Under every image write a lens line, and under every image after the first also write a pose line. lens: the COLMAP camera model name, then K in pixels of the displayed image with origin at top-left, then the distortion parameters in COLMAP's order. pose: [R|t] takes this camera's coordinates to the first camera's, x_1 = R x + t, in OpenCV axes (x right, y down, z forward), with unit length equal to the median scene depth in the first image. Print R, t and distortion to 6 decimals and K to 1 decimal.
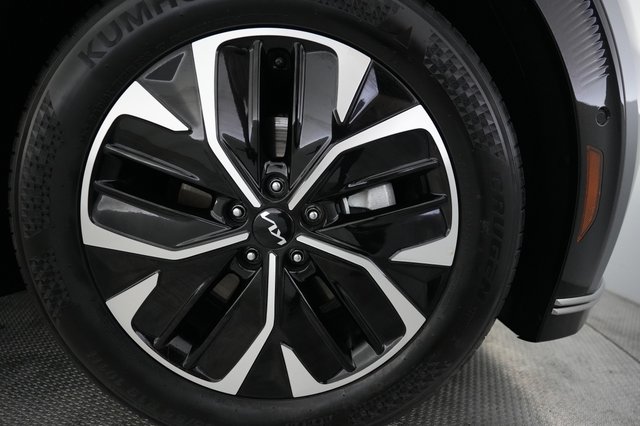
lens RADIAL K [[347.2, 0, 320.0], [0, 347.2, 213.0], [0, 0, 1]] dist [0.000029, -0.000041]
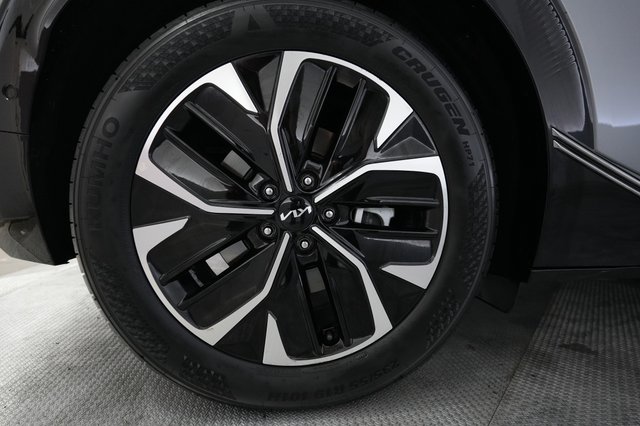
lens RADIAL K [[347.2, 0, 320.0], [0, 347.2, 213.0], [0, 0, 1]] dist [0.000029, -0.000041]
pose [[0.943992, 0.324563, -0.059482, 0.014595], [-0.324968, 0.945720, 0.003002, 0.013596], [0.057227, 0.016496, 0.998225, -0.175592]]
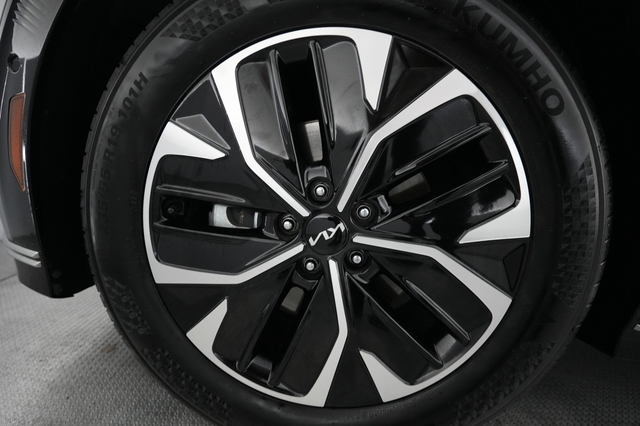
lens RADIAL K [[347.2, 0, 320.0], [0, 347.2, 213.0], [0, 0, 1]] dist [0.000029, -0.000041]
pose [[0.969167, -0.203700, -0.138644, -0.006653], [0.202975, 0.978990, -0.019504, 0.001109], [0.139705, -0.009238, 0.990150, 0.037259]]
